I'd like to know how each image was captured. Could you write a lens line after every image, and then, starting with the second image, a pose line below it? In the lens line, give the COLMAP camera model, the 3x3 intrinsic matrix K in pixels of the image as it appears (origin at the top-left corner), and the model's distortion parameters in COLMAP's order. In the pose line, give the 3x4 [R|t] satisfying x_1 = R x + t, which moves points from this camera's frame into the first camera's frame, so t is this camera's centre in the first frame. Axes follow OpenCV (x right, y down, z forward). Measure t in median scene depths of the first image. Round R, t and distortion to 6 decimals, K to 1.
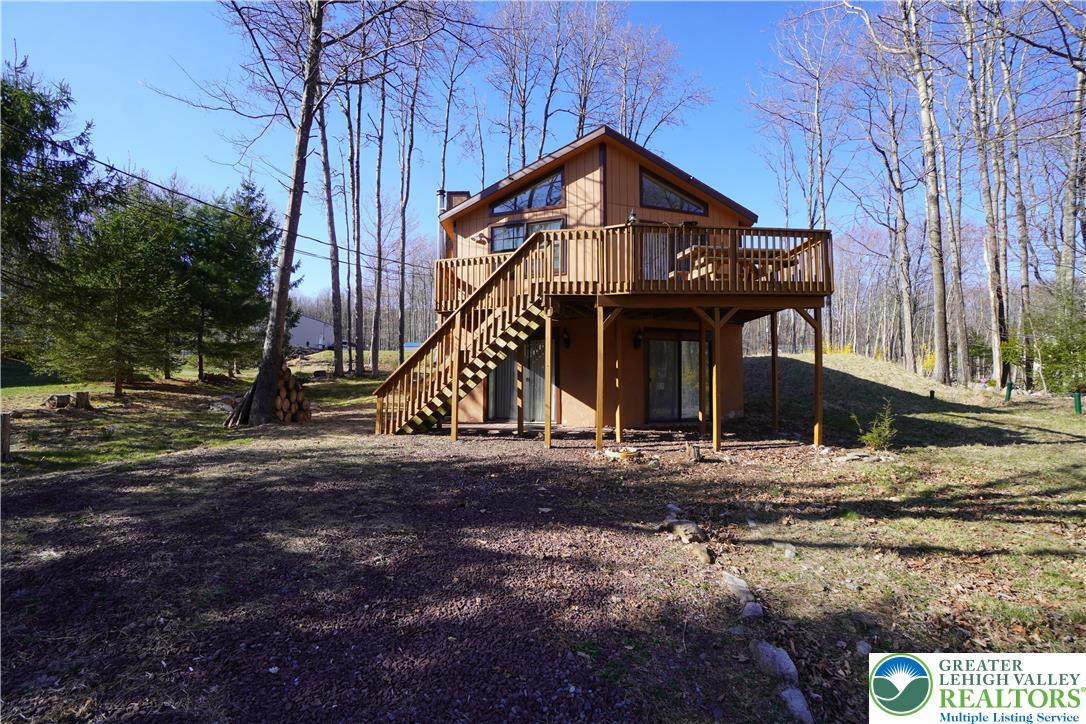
lens RADIAL K [[477.7, 0, 543.8], [0, 477.7, 363.3], [0, 0, 1]] dist [-0.034582, 0.000980]
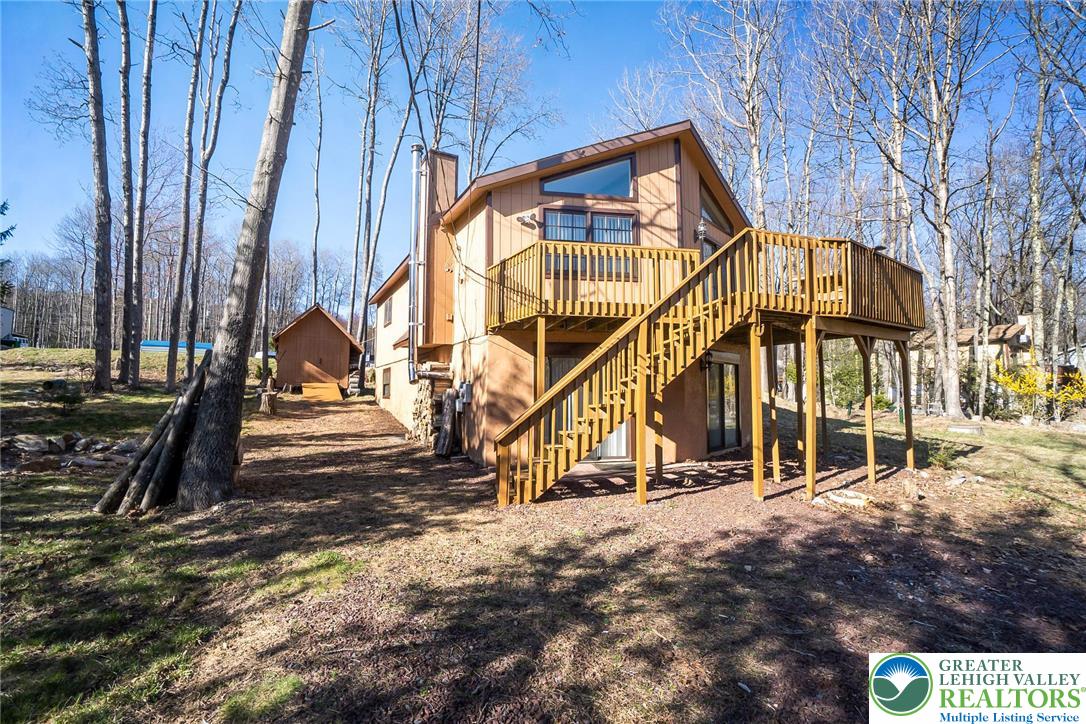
lens RADIAL K [[477.7, 0, 540.4], [0, 477.7, 357.4], [0, 0, 1]] dist [-0.034582, 0.000980]
pose [[0.878077, 0.036973, 0.477089, -0.478670], [-0.023293, 0.999131, -0.034558, -0.017691], [-0.477952, 0.019231, 0.878175, 0.332100]]
